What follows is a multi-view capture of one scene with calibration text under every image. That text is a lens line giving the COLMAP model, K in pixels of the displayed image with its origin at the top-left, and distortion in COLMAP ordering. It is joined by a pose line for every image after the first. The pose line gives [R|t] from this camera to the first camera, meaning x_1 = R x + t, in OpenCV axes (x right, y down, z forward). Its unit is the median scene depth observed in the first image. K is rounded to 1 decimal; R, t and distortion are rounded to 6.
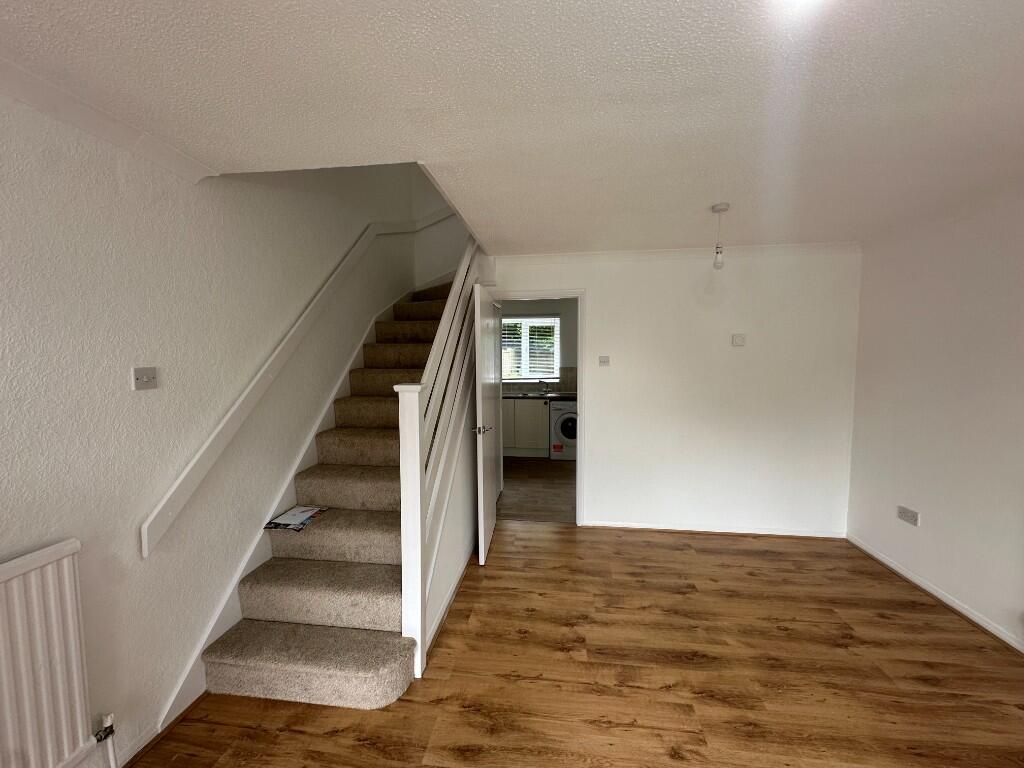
lens RADIAL K [[406.6, 0, 510.8], [0, 406.6, 382.5], [0, 0, 1]] dist [-0.000420, 0.000065]
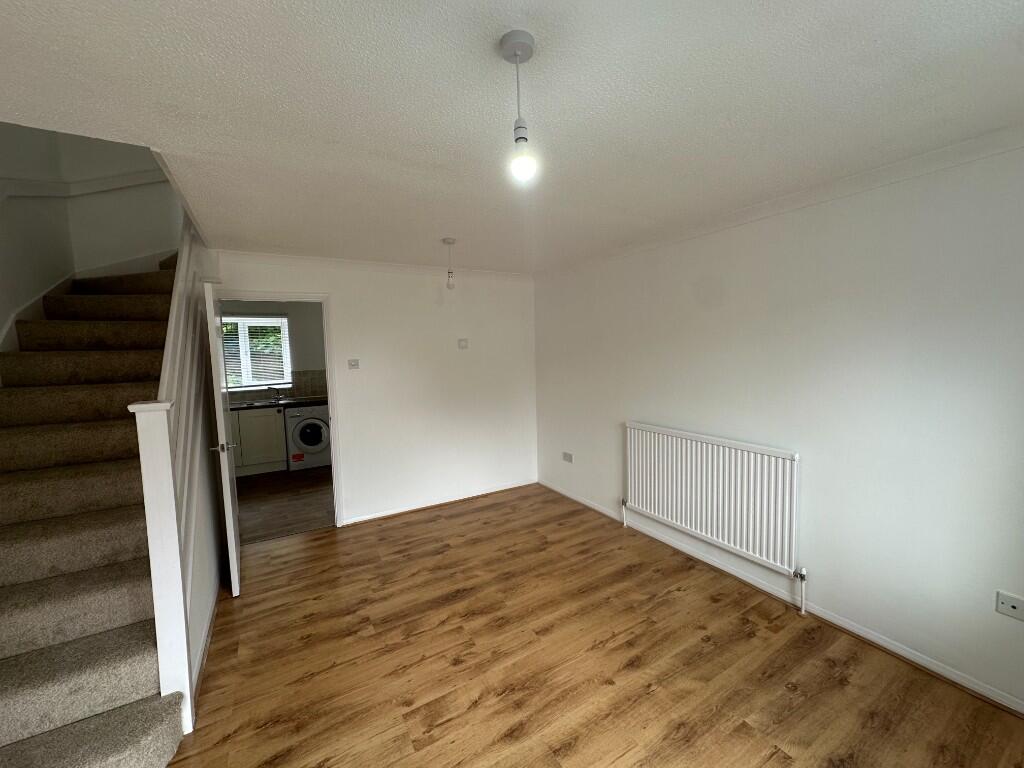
lens RADIAL K [[406.6, 0, 512.3], [0, 406.6, 382.2], [0, 0, 1]] dist [-0.000420, 0.000065]
pose [[0.789566, -0.064816, 0.610233, -0.130177], [0.063314, 0.997704, 0.024051, -0.007832], [-0.610391, 0.019647, 0.791857, -0.113619]]
